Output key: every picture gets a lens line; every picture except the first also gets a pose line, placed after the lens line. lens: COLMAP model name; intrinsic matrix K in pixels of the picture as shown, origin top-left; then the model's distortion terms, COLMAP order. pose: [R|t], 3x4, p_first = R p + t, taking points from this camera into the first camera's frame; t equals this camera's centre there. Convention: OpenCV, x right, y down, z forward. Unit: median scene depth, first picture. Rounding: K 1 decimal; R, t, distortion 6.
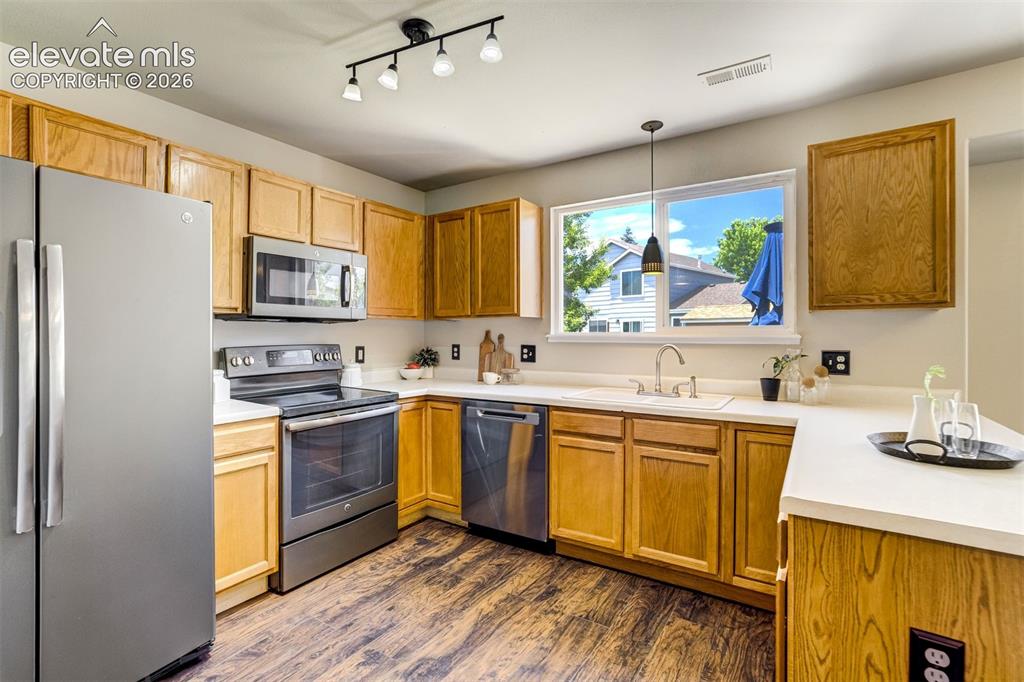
lens RADIAL K [[477.1, 0, 496.0], [0, 477.1, 342.0], [0, 0, 1]] dist [-0.033380, 0.001016]
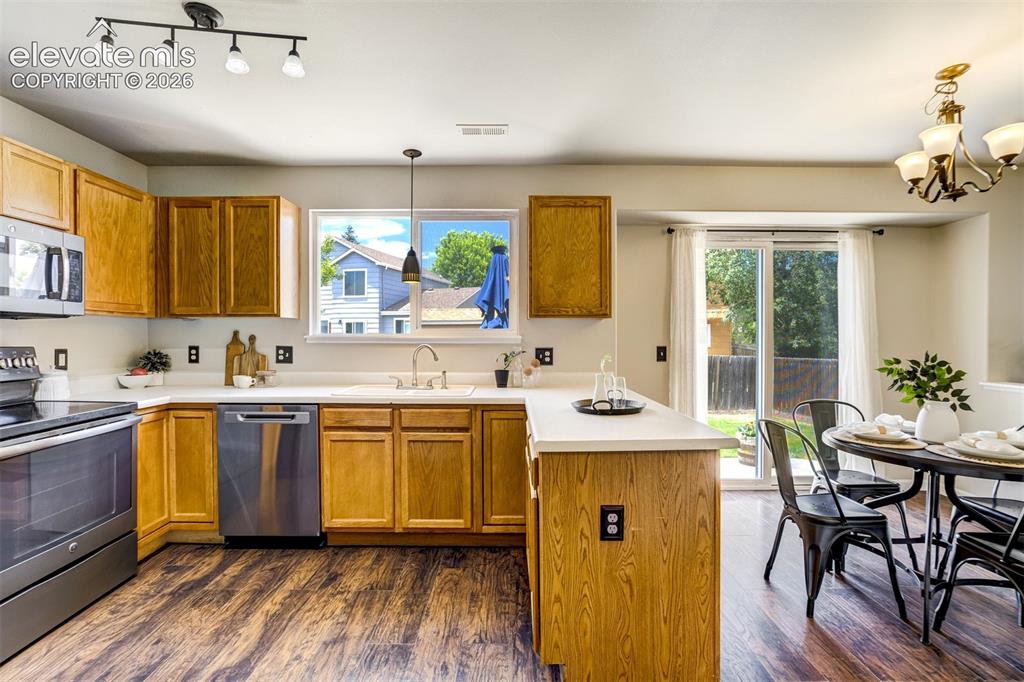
lens RADIAL K [[484.3, 0, 518.3], [0, 484.3, 341.8], [0, 0, 1]] dist [-0.058338, 0.075329]
pose [[0.820846, -0.004471, 0.571132, -0.140683], [0.006148, 0.999981, -0.001008, 0.002472], [-0.571116, 0.004339, 0.820858, -0.112237]]
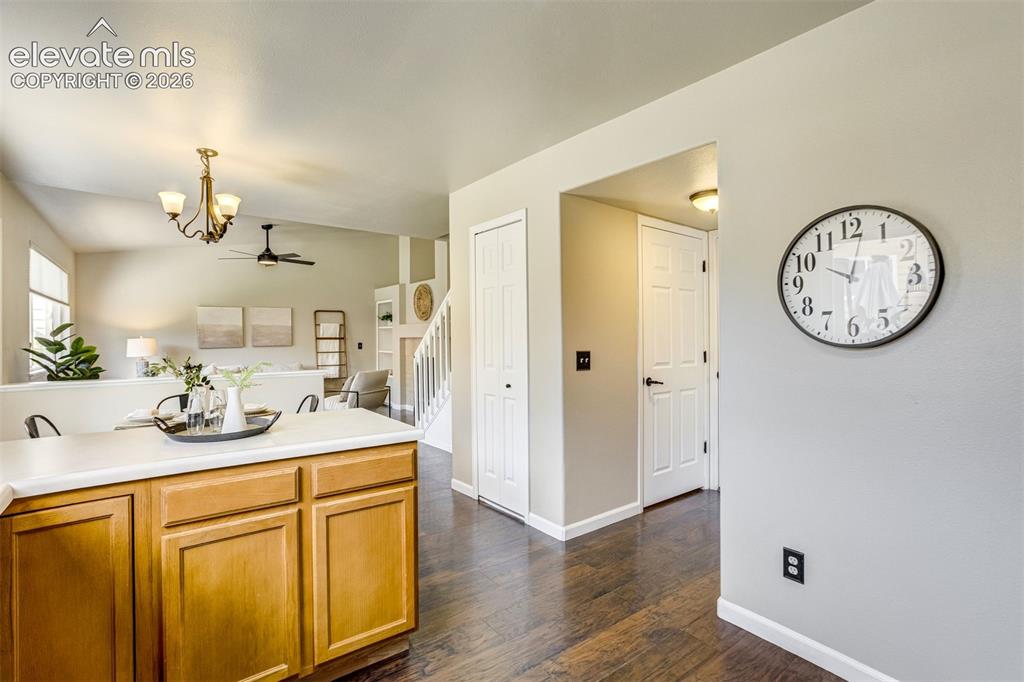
lens RADIAL K [[484.3, 0, 518.3], [0, 484.3, 341.8], [0, 0, 1]] dist [-0.058338, 0.075329]
pose [[-0.946302, -0.001793, 0.323279, -0.137039], [0.004756, 0.999799, 0.019467, -0.017722], [-0.323249, 0.019959, -0.946103, 1.101015]]
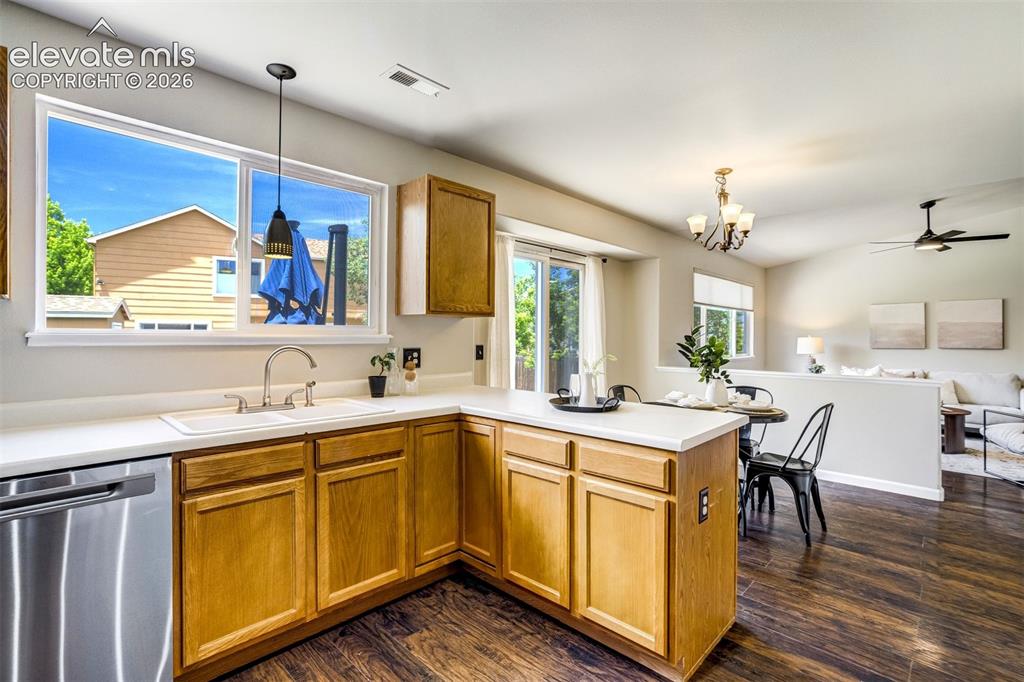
lens RADIAL K [[473.6, 0, 513.7], [0, 473.6, 337.5], [0, 0, 1]] dist [-0.016499, 0.000376]
pose [[0.173180, -0.001042, 0.984890, -0.428879], [0.006435, 0.999979, -0.000074, -0.007225], [-0.984869, 0.006351, 0.173183, 0.539784]]
